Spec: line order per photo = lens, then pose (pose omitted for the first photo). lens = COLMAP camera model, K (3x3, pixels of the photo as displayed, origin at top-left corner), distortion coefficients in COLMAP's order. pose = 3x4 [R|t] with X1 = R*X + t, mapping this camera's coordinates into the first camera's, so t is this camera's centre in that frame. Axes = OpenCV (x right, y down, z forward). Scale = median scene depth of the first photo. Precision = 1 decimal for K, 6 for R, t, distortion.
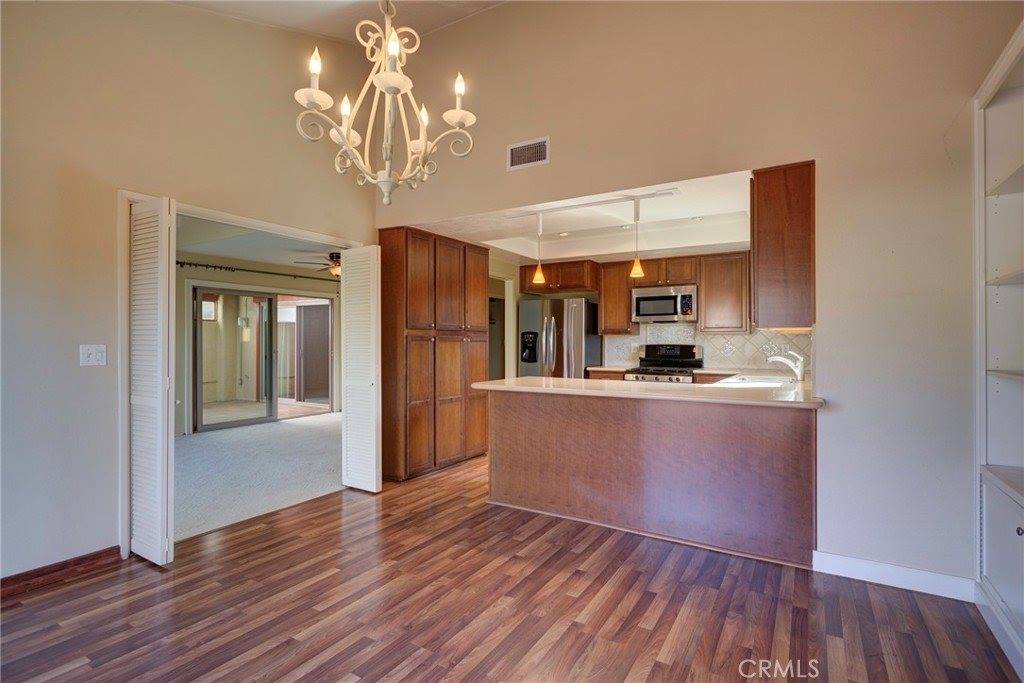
lens RADIAL K [[495.3, 0, 512.0], [0, 495.3, 341.5], [0, 0, 1]] dist [-0.021841, 0.013481]
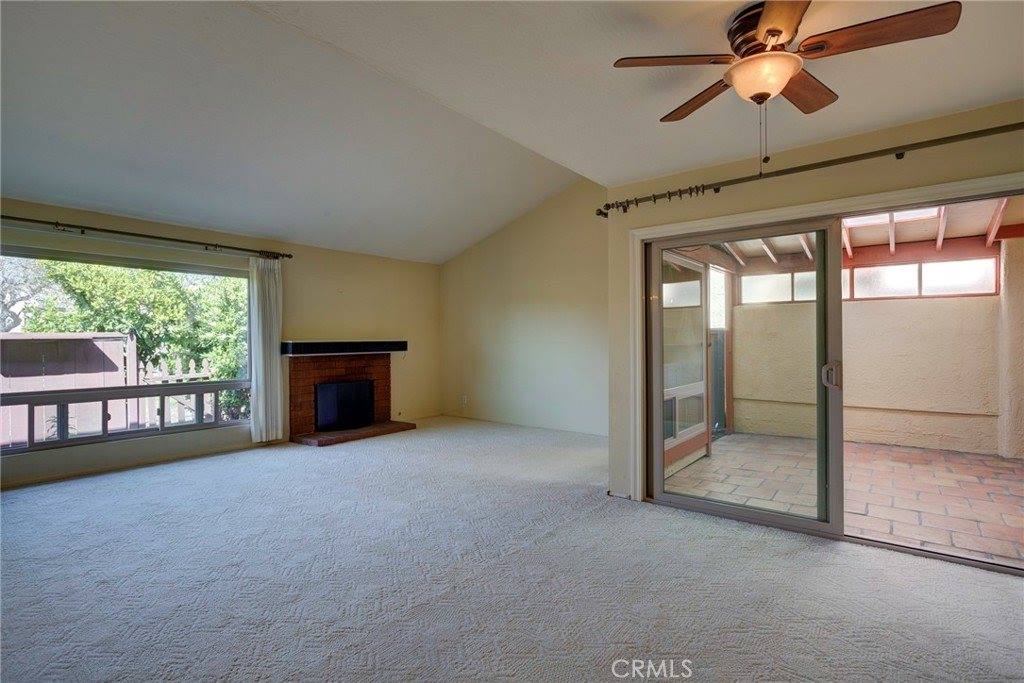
lens RADIAL K [[495.3, 0, 512.0], [0, 495.3, 341.5], [0, 0, 1]] dist [-0.021841, 0.013481]
pose [[-0.123593, 0.005653, -0.992317, -0.050825], [0.007497, 0.999961, 0.004762, -0.000494], [0.992305, -0.006851, -0.123631, 0.698642]]
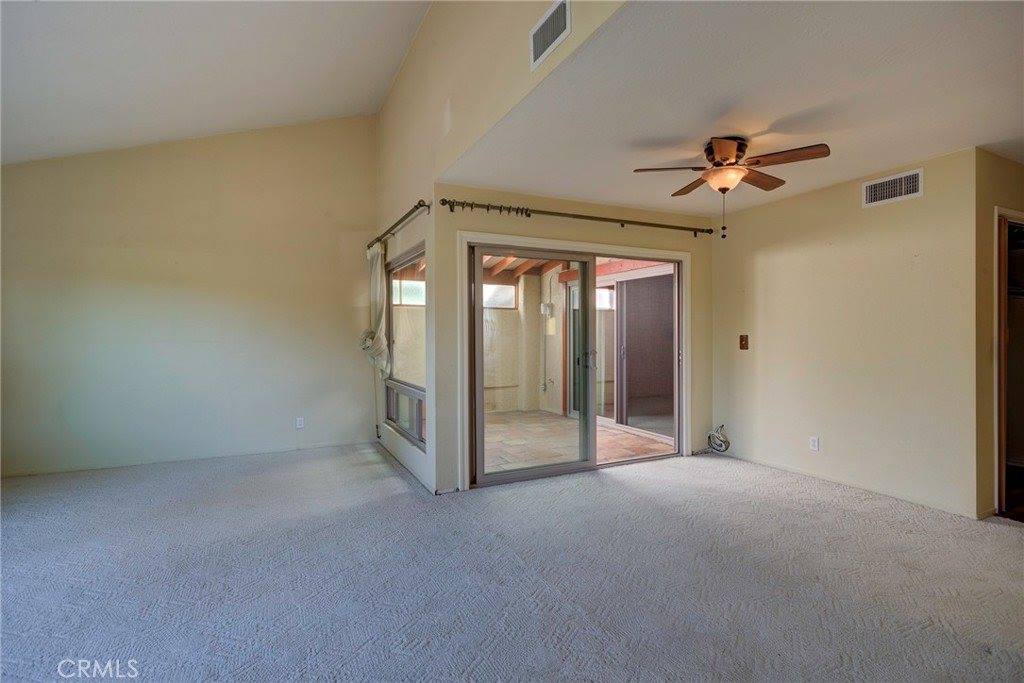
lens RADIAL K [[495.3, 0, 512.0], [0, 495.3, 341.5], [0, 0, 1]] dist [-0.021841, 0.013481]
pose [[0.838226, 0.002605, -0.545316, -0.209852], [0.005192, 0.999905, 0.012758, -0.000222], [0.545298, -0.013525, 0.838133, 0.397343]]
